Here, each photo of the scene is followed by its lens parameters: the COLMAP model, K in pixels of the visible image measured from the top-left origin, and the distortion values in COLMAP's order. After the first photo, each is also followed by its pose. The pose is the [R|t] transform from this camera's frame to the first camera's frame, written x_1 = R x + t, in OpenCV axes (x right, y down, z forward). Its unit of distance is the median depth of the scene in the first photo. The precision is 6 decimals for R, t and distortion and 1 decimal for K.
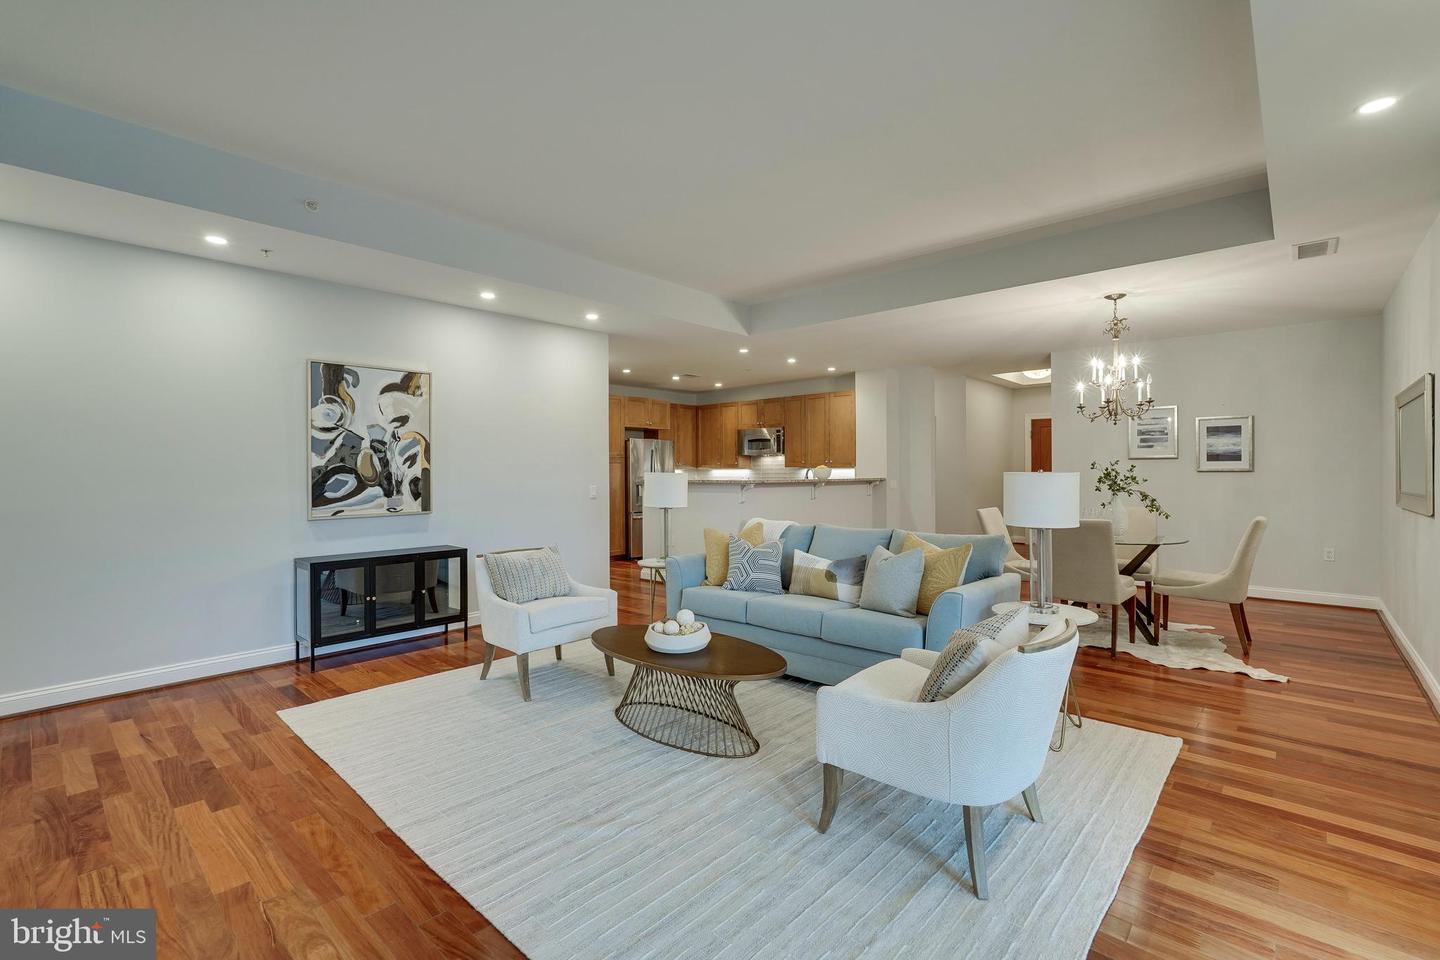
lens RADIAL K [[642.4, 0, 719.6], [0, 642.4, 471.7], [0, 0, 1]] dist [-0.002787, 0.000297]
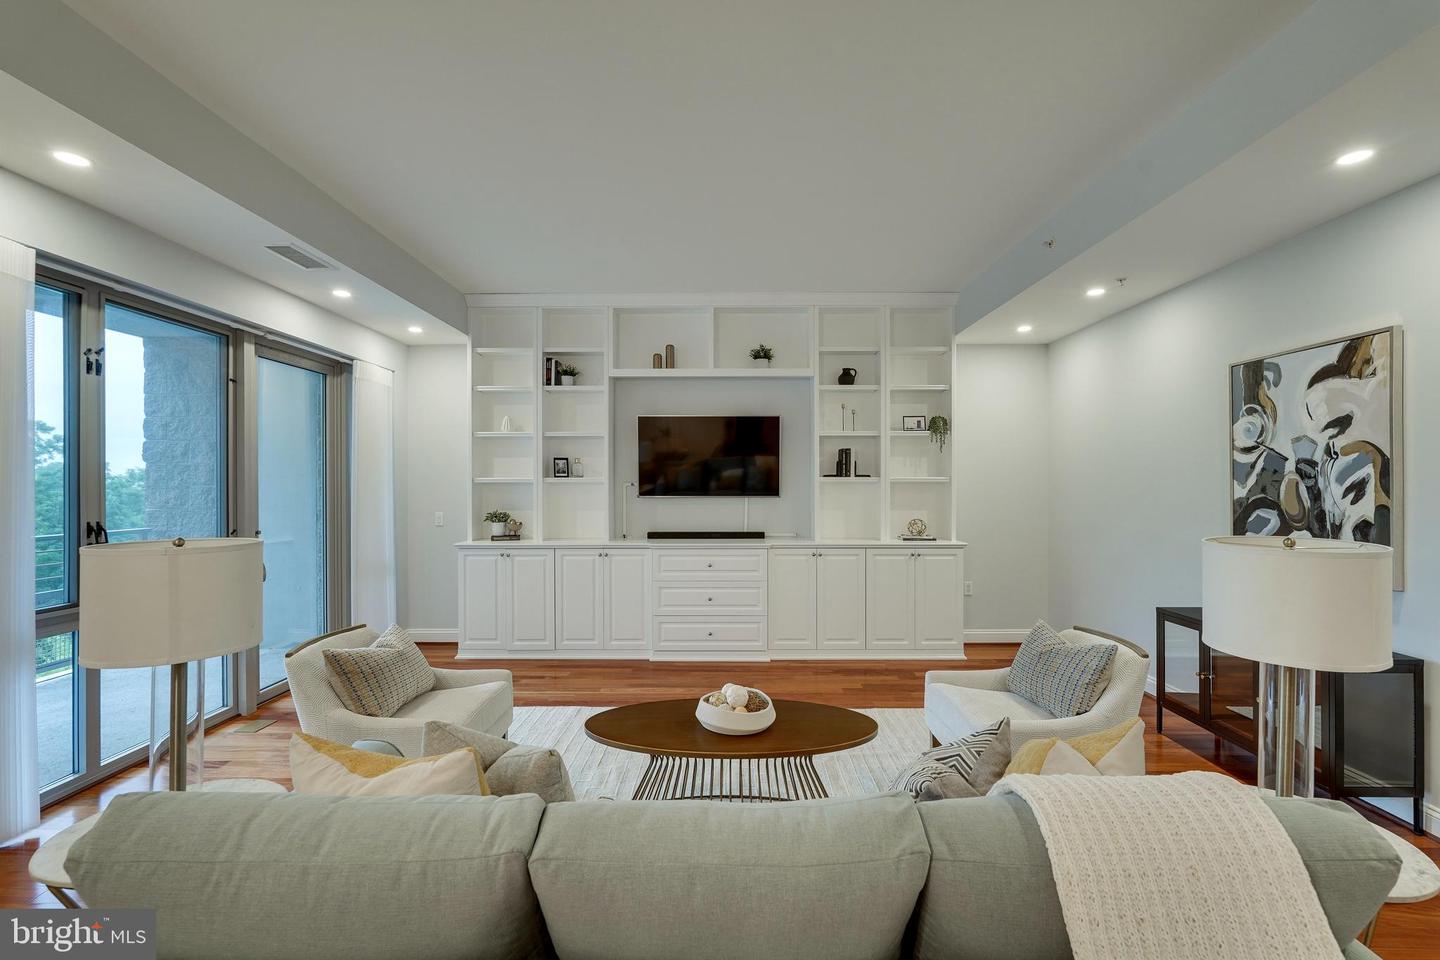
lens RADIAL K [[636.0, 0, 720.5], [0, 636.0, 482.5], [0, 0, 1]] dist [-0.014259, 0.007887]
pose [[-0.744688, 0.006289, -0.667383, 0.327978], [0.001751, 0.999971, 0.007470, -0.030826], [0.667410, 0.004394, -0.744677, 1.050480]]
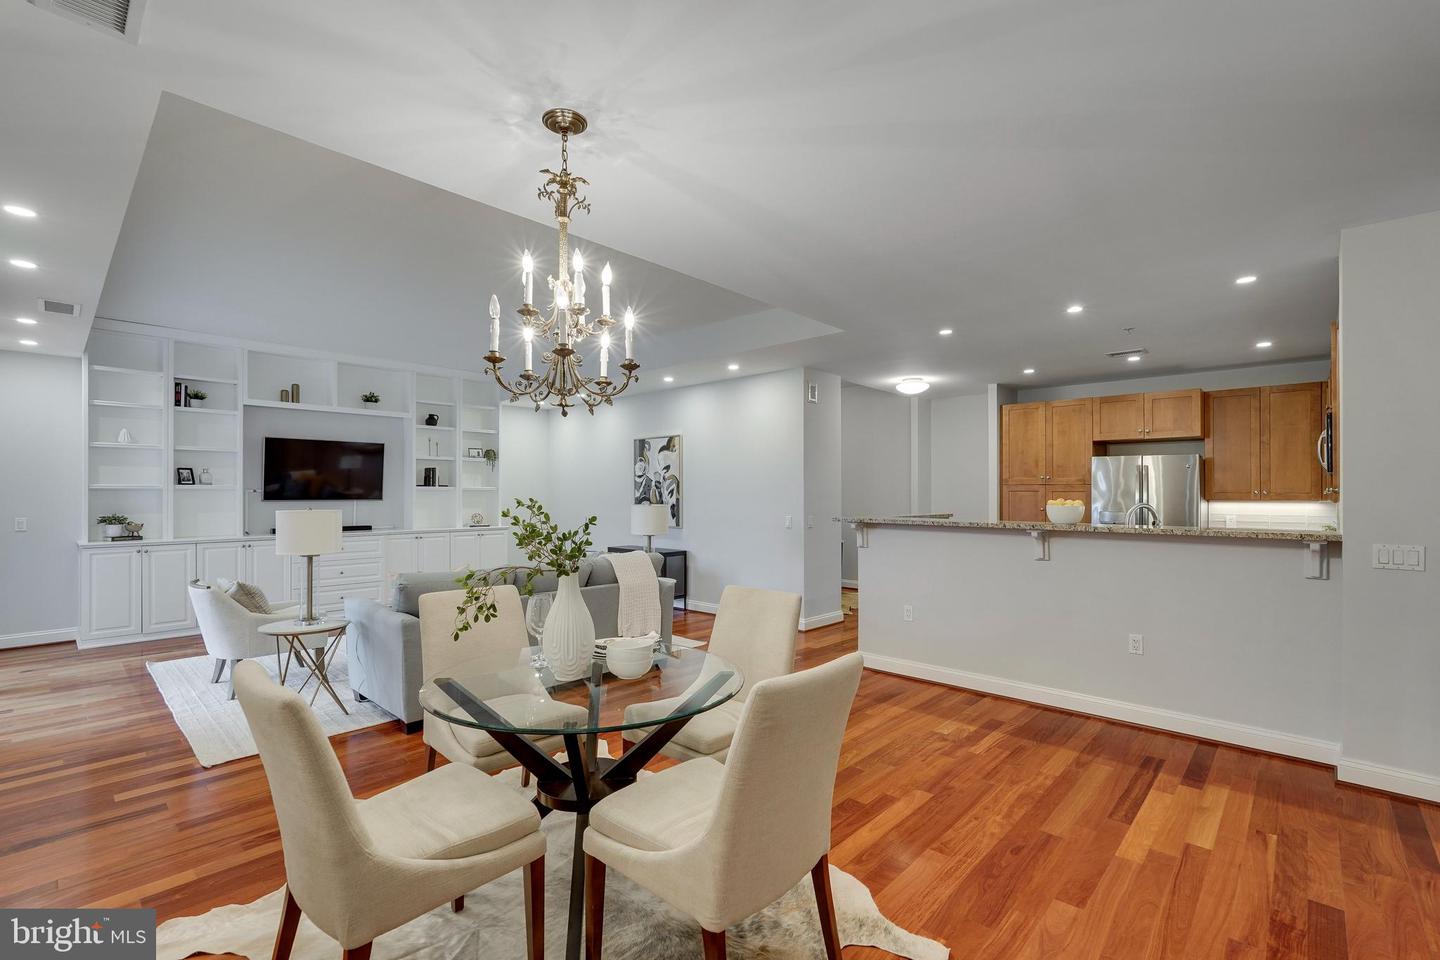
lens RADIAL K [[635.3, 0, 719.2], [0, 635.3, 490.2], [0, 0, 1]] dist [-0.004819, 0.000489]
pose [[-0.011391, -0.000396, -0.999935, 1.081887], [-0.004698, 0.999989, -0.000342, -0.025037], [0.999924, 0.004693, -0.011393, 1.144845]]
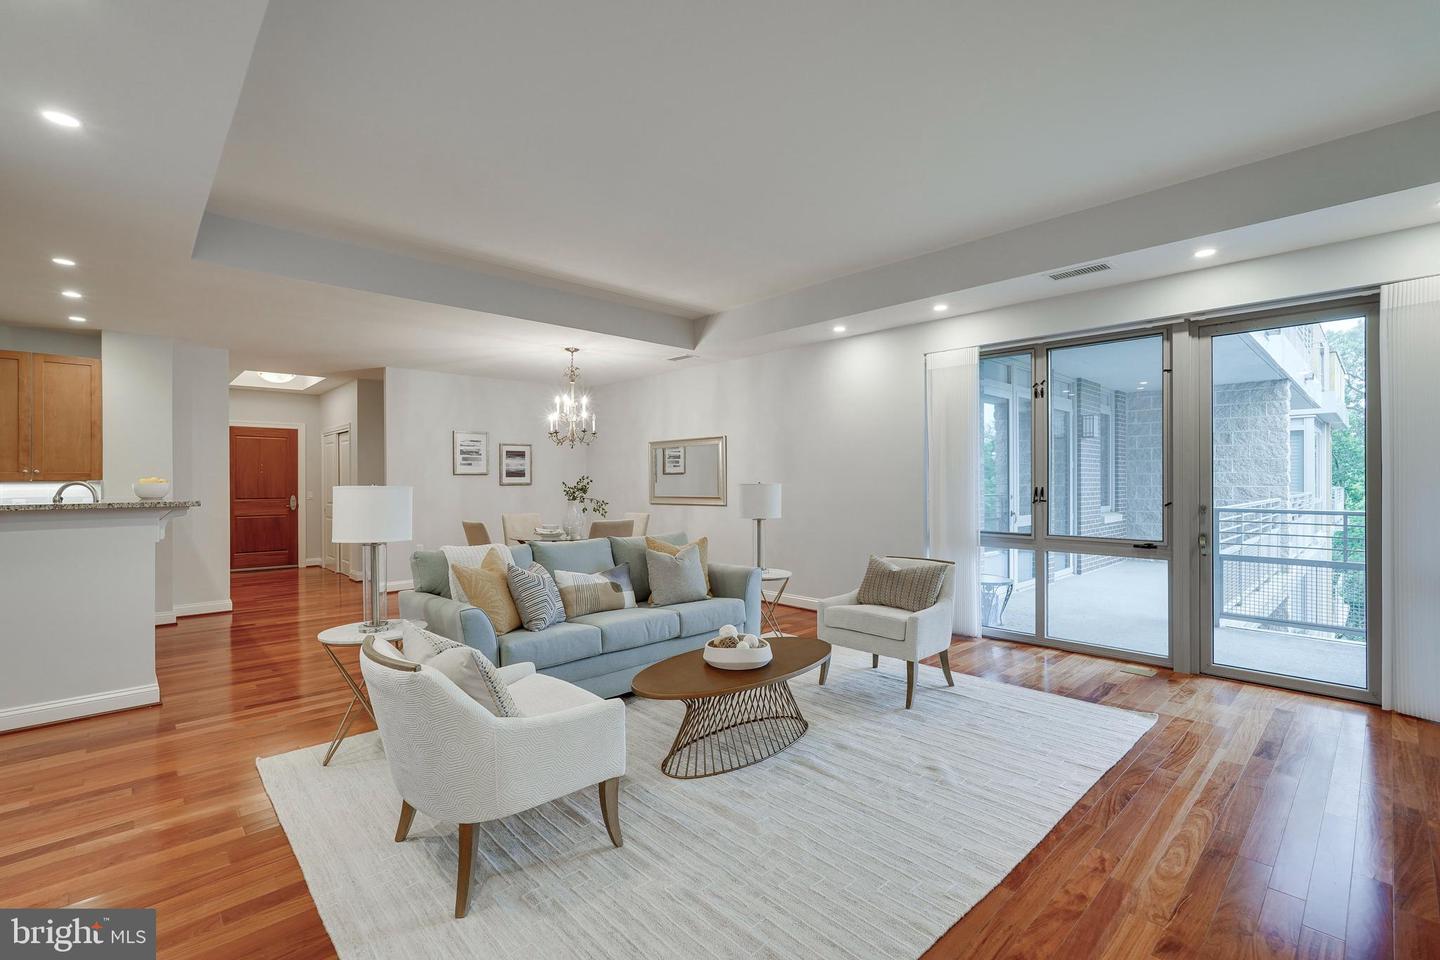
lens RADIAL K [[639.5, 0, 724.2], [0, 639.5, 483.1], [0, 0, 1]] dist [-0.005657, 0.001134]
pose [[0.068621, 0.000225, 0.997643, -0.675492], [0.008585, 0.999963, -0.000816, 0.000984], [-0.997606, 0.008621, 0.068616, 0.626150]]
